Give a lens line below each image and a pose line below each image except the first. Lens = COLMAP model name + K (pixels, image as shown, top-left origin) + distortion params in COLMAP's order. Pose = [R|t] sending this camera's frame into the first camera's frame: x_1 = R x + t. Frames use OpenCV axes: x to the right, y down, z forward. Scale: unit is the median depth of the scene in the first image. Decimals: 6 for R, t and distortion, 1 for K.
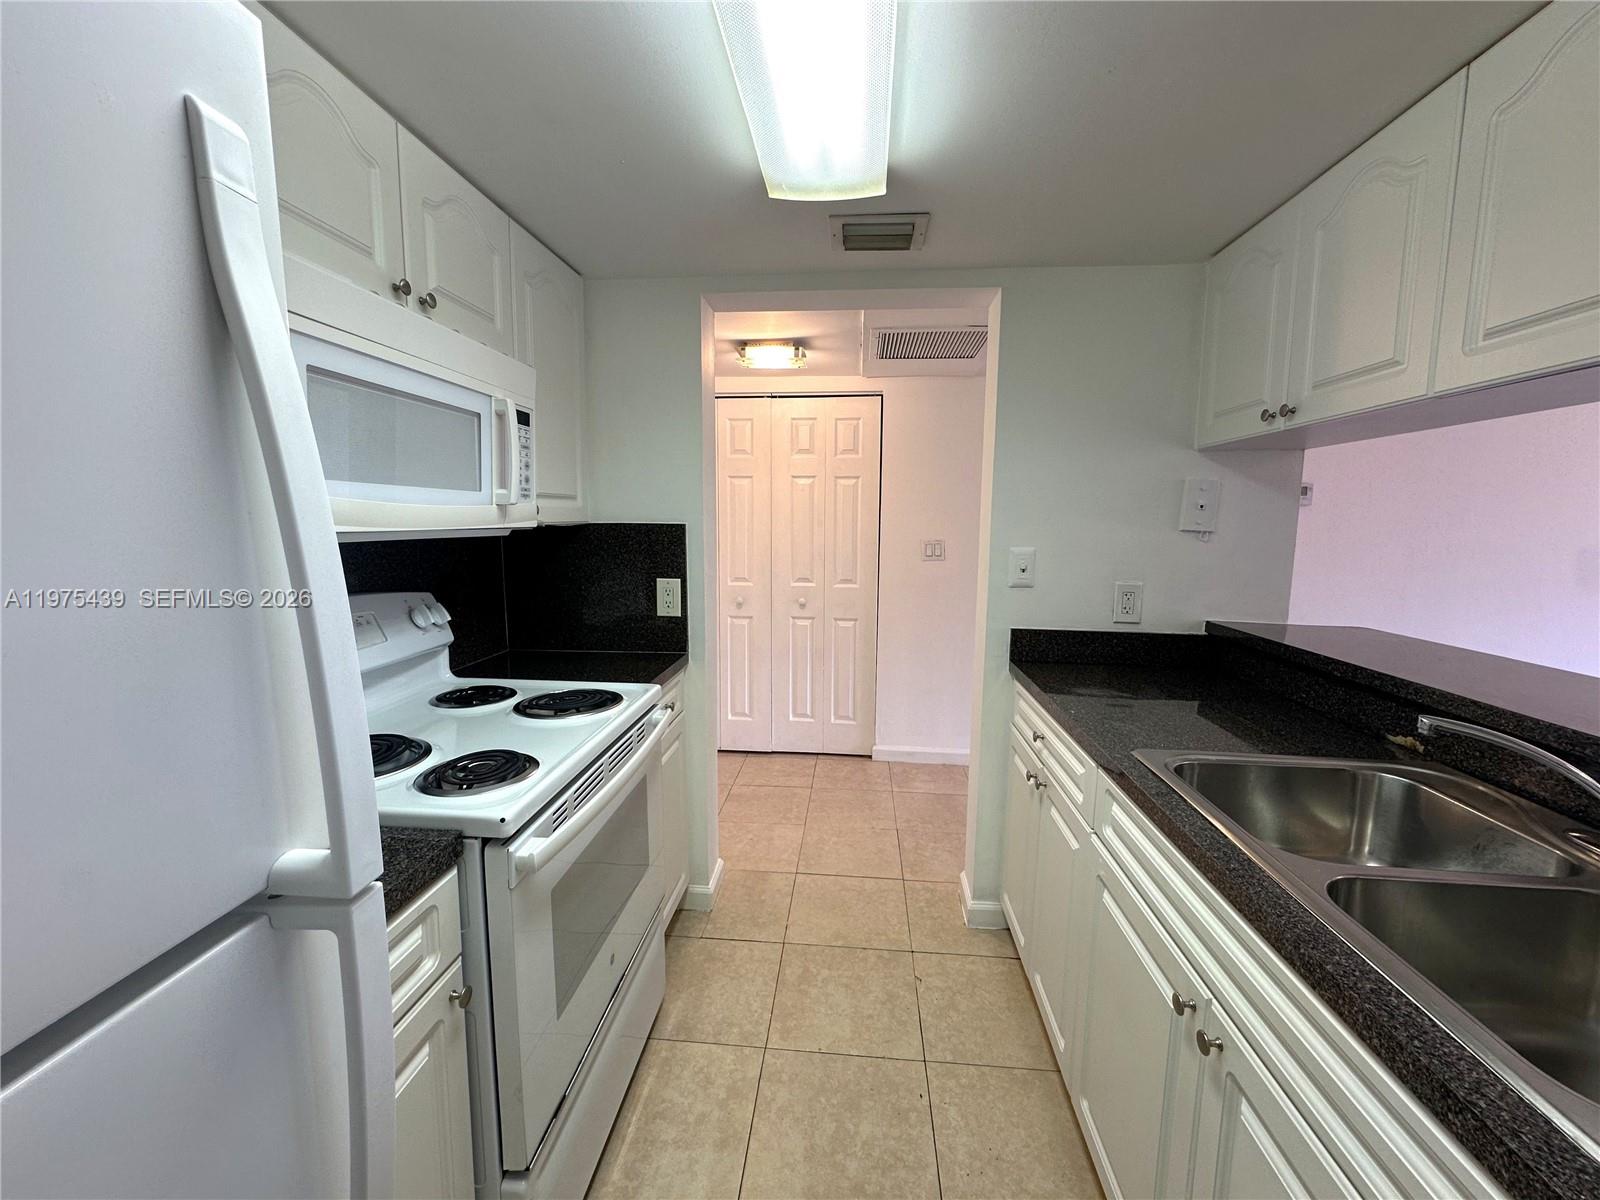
lens RADIAL K [[639.9, 0, 798.4], [0, 639.9, 598.1], [0, 0, 1]] dist [-0.004365, 0.001056]
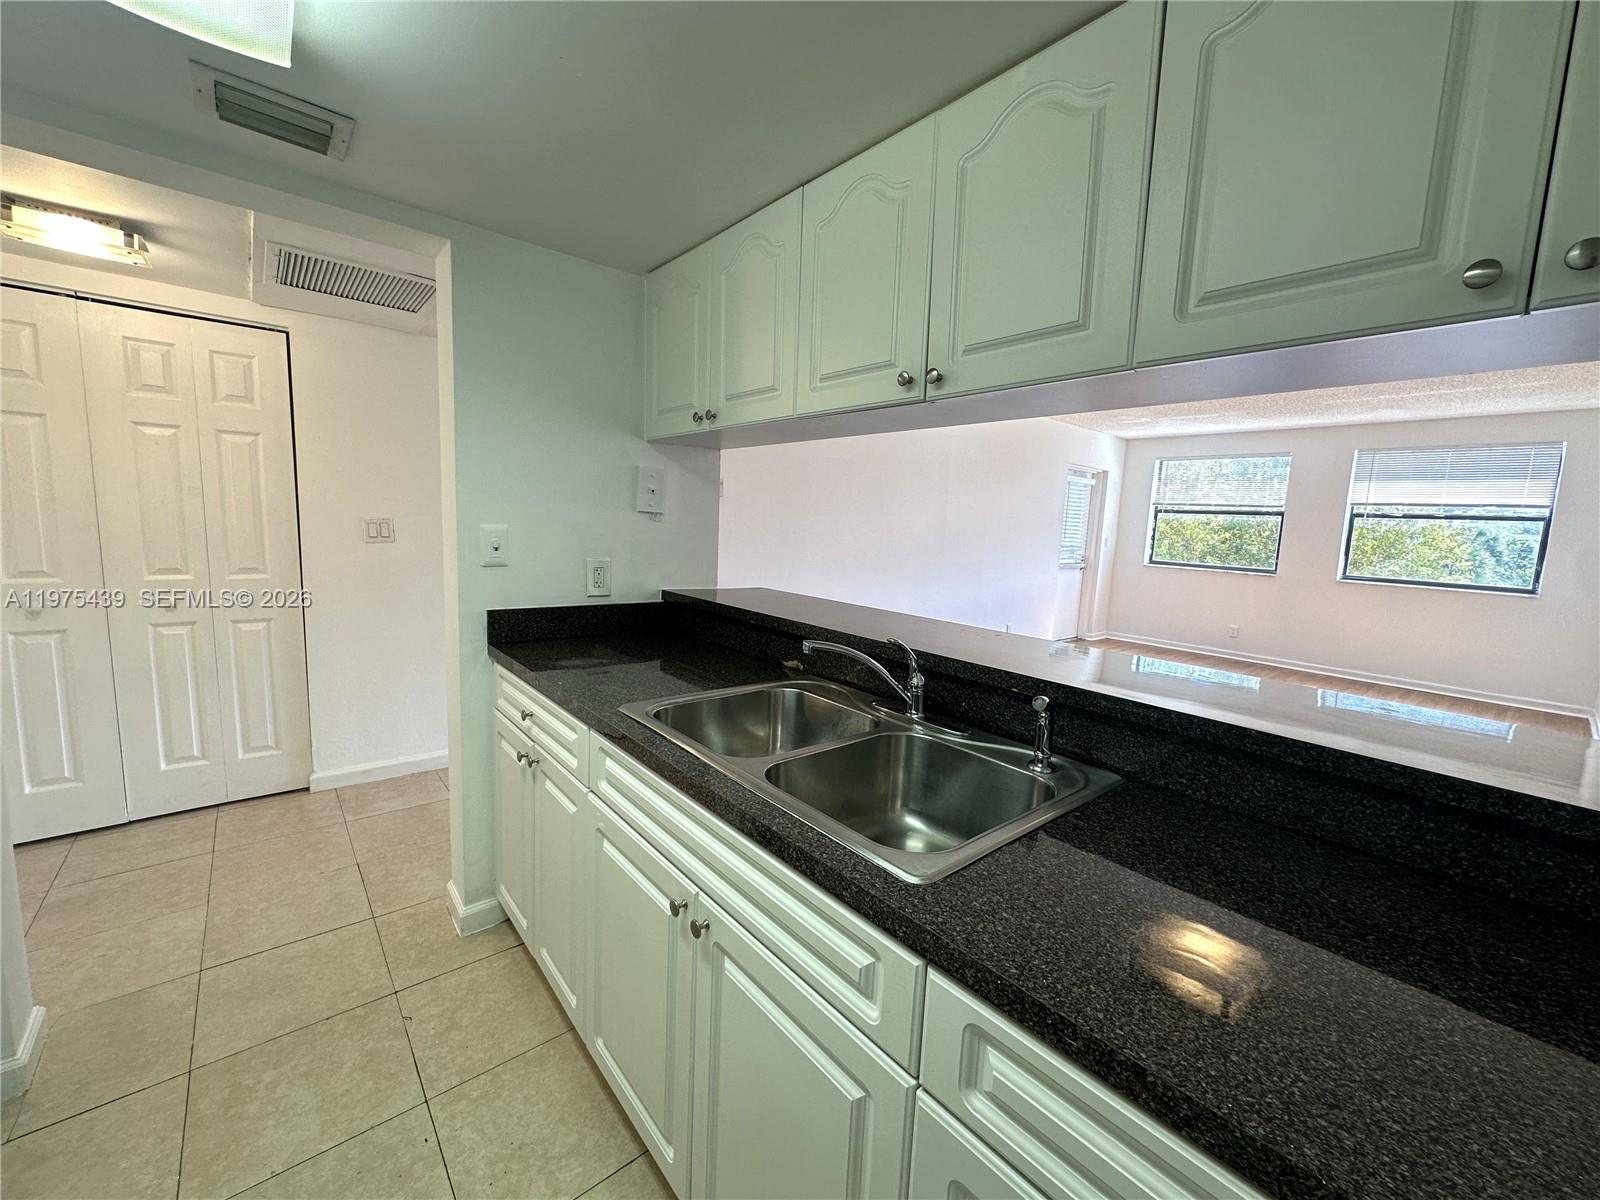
lens RADIAL K [[639.9, 0, 798.9], [0, 639.9, 598.3], [0, 0, 1]] dist [-0.004365, 0.001056]
pose [[0.697147, -0.068064, 0.713690, -0.025245], [0.051817, 0.997663, 0.044530, 0.013750], [-0.715053, 0.005938, 0.699045, 0.004753]]
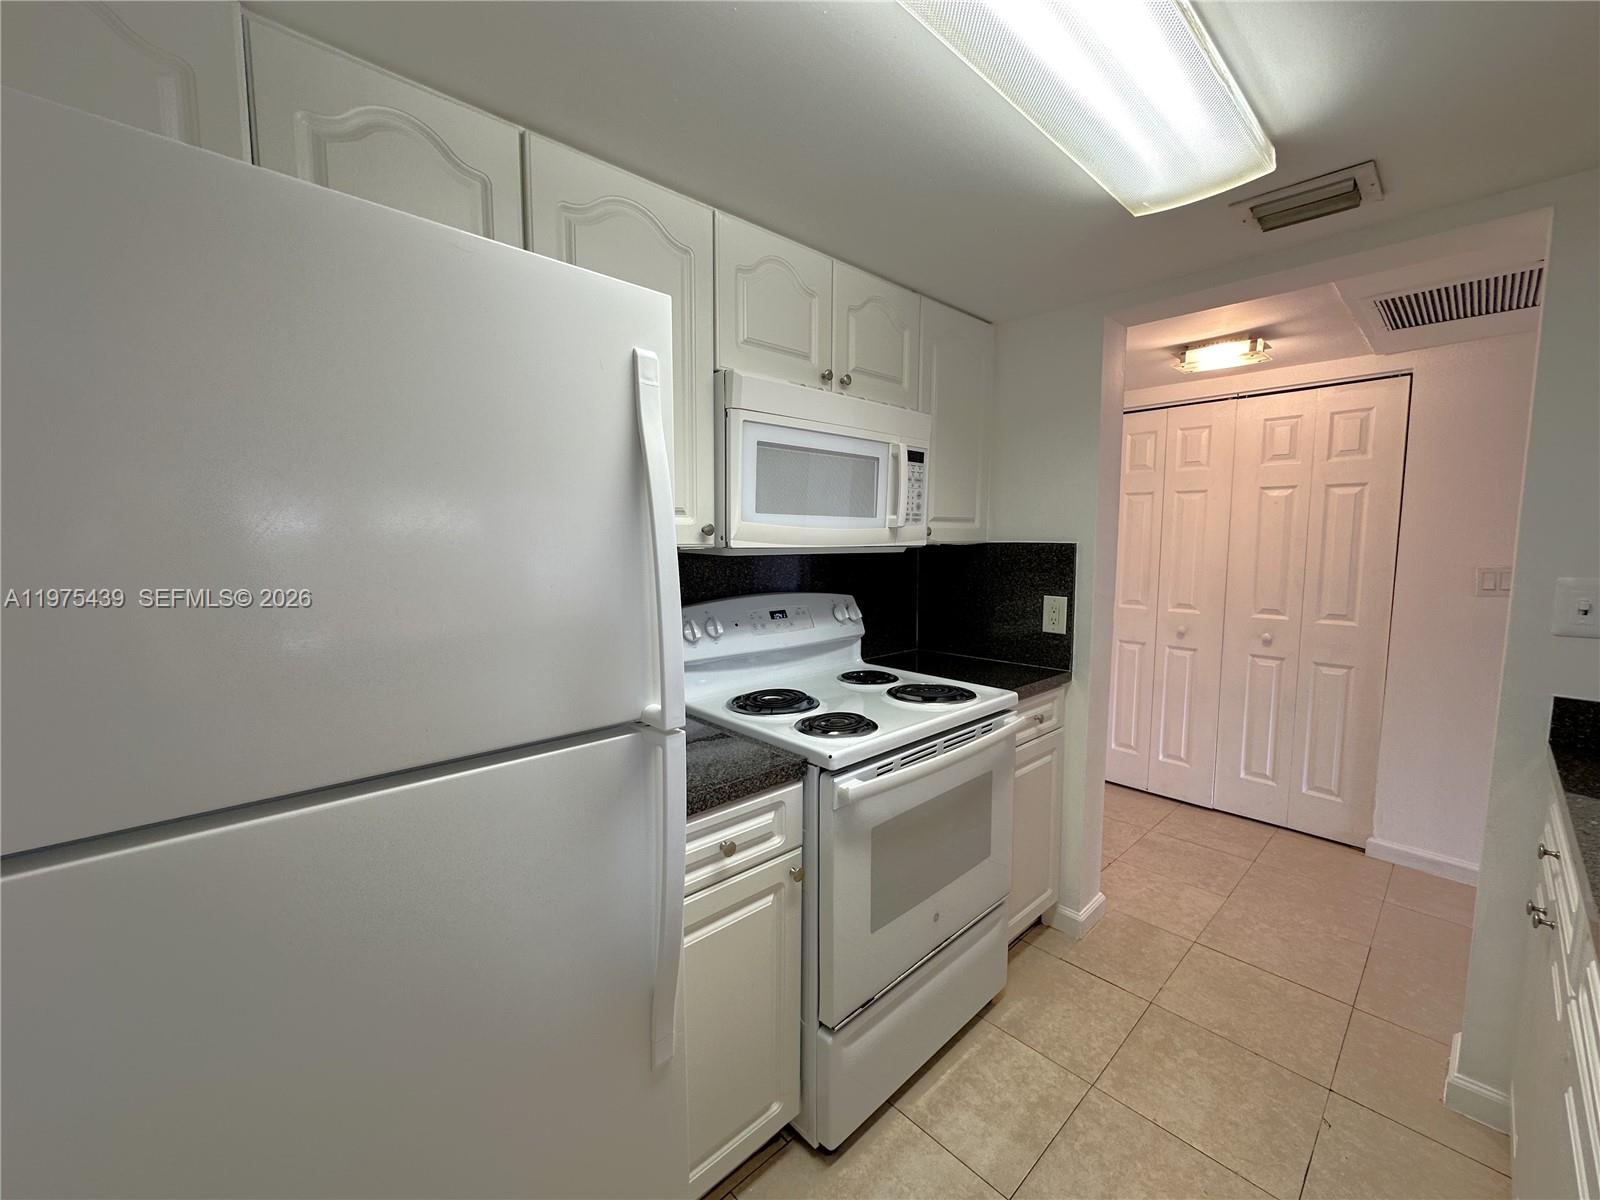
lens RADIAL K [[639.9, 0, 798.2], [0, 639.9, 597.8], [0, 0, 1]] dist [-0.004365, 0.001056]
pose [[0.746062, 0.056209, -0.663500, 0.207562], [-0.077961, 0.996951, -0.003205, 0.009183], [0.661297, 0.054118, 0.748169, -0.051295]]
